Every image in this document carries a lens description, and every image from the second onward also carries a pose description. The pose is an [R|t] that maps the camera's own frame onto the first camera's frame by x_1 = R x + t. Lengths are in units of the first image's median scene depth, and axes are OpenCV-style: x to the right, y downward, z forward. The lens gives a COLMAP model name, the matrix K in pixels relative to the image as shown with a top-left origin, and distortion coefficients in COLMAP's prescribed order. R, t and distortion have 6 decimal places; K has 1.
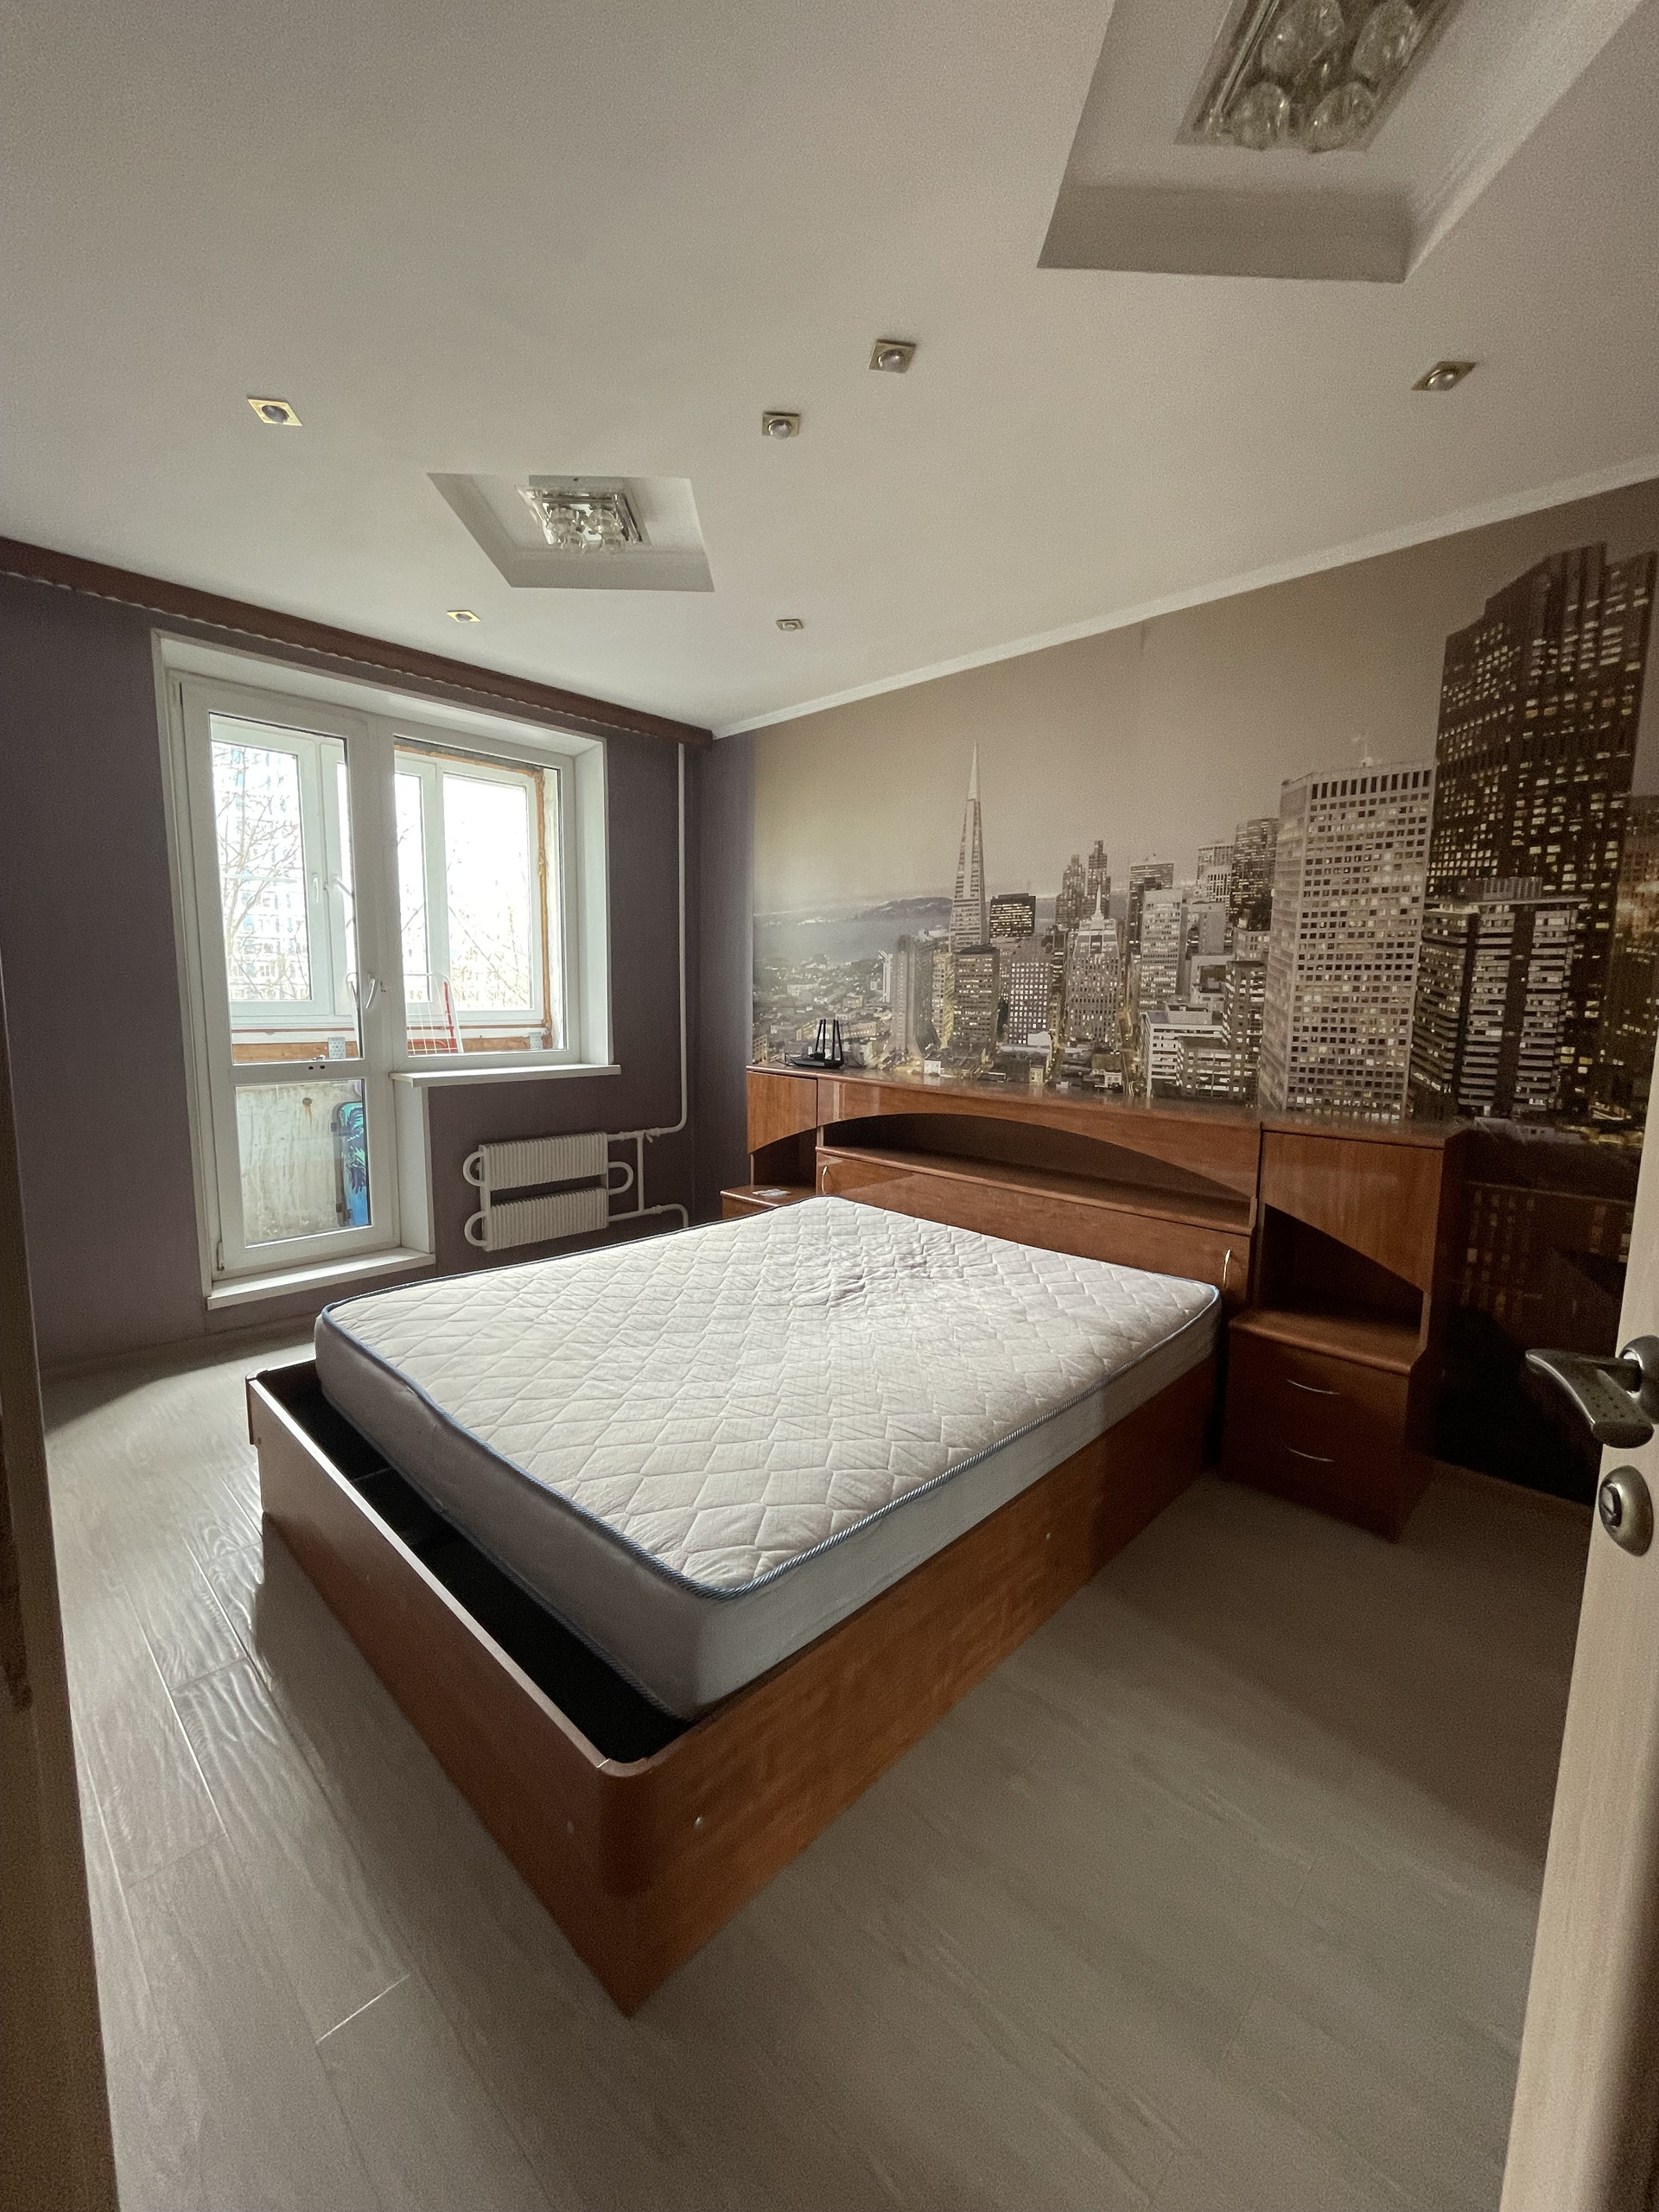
lens RADIAL K [[903.9, 0, 831.0], [0, 903.9, 1107.3], [0, 0, 1]] dist [-0.001044, -0.000004]
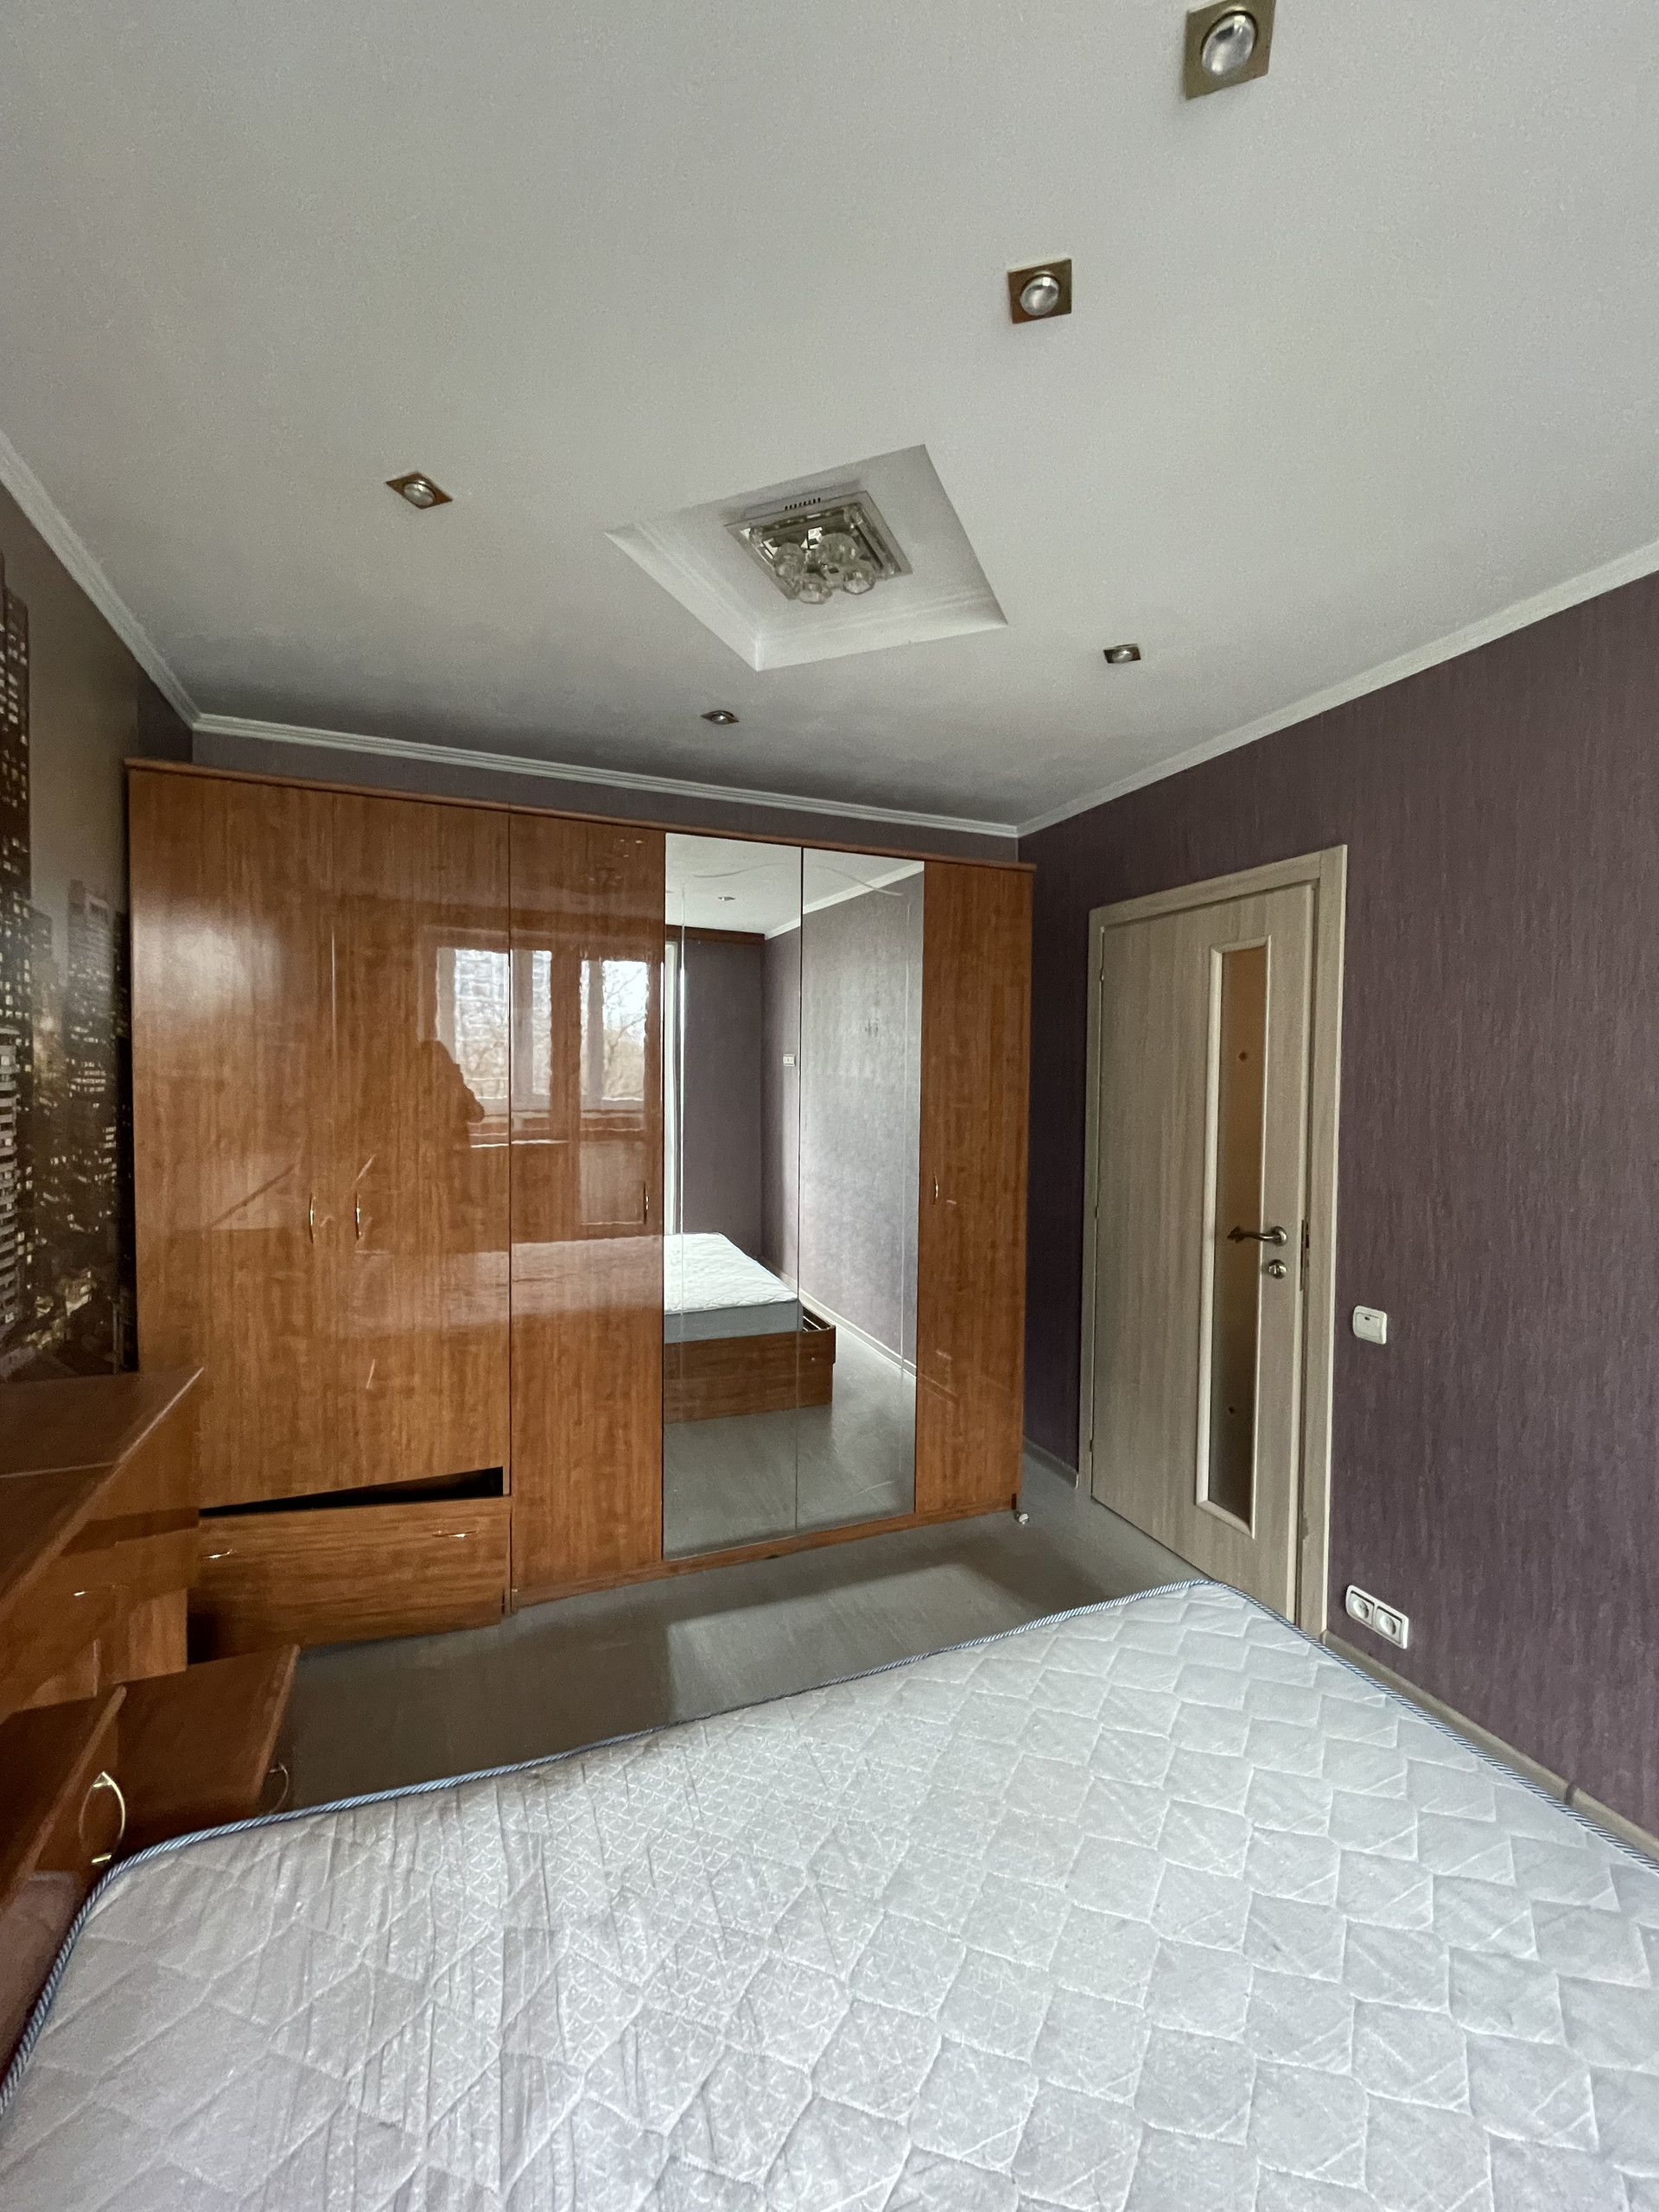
lens RADIAL K [[903.9, 0, 831.0], [0, 903.9, 1107.3], [0, 0, 1]] dist [-0.001044, -0.000004]
pose [[-0.910543, -0.038036, 0.411661, -0.049877], [0.028411, 0.987647, 0.154095, -0.186790], [-0.412437, 0.152006, -0.898215, 0.986746]]
